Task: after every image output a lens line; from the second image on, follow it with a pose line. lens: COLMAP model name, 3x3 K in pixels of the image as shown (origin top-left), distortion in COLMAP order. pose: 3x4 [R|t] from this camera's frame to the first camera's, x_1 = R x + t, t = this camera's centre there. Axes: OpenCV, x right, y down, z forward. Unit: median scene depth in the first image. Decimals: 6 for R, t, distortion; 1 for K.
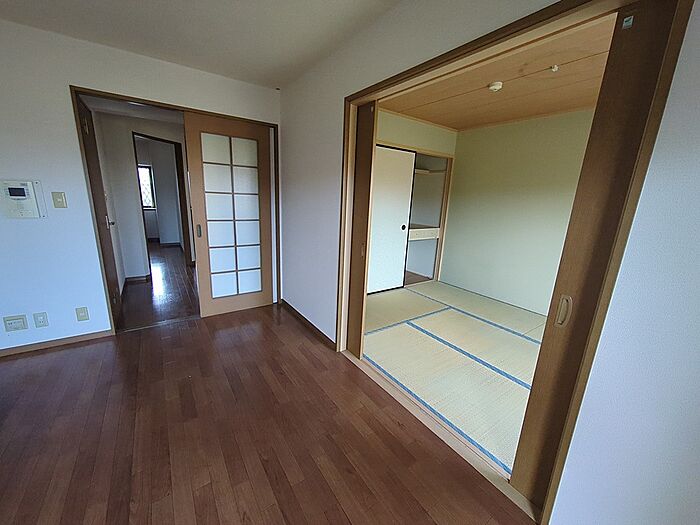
lens RADIAL K [[277.0, 0, 348.8], [0, 277.0, 261.2], [0, 0, 1]] dist [0.002684, 0.000268]
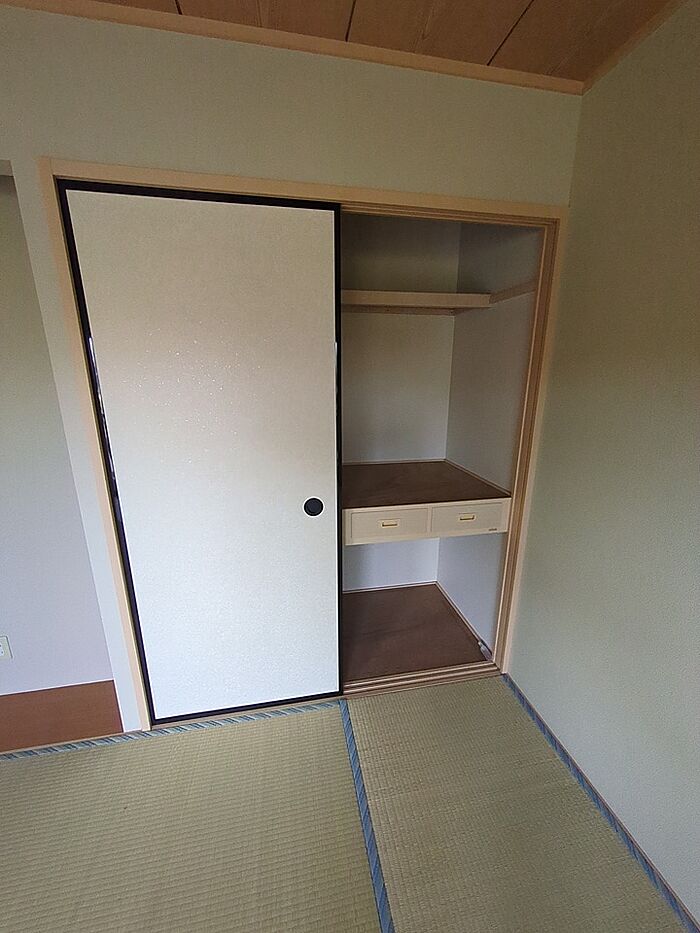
lens RADIAL K [[369.2, 0, 348.4], [0, 369.2, 468.8], [0, 0, 1]] dist [0.002684, 0.000268]
pose [[0.910174, 0.057593, -0.410204, 0.353546], [-0.054186, 0.998332, 0.019936, -0.158407], [0.410668, 0.004082, 0.911776, 0.643384]]
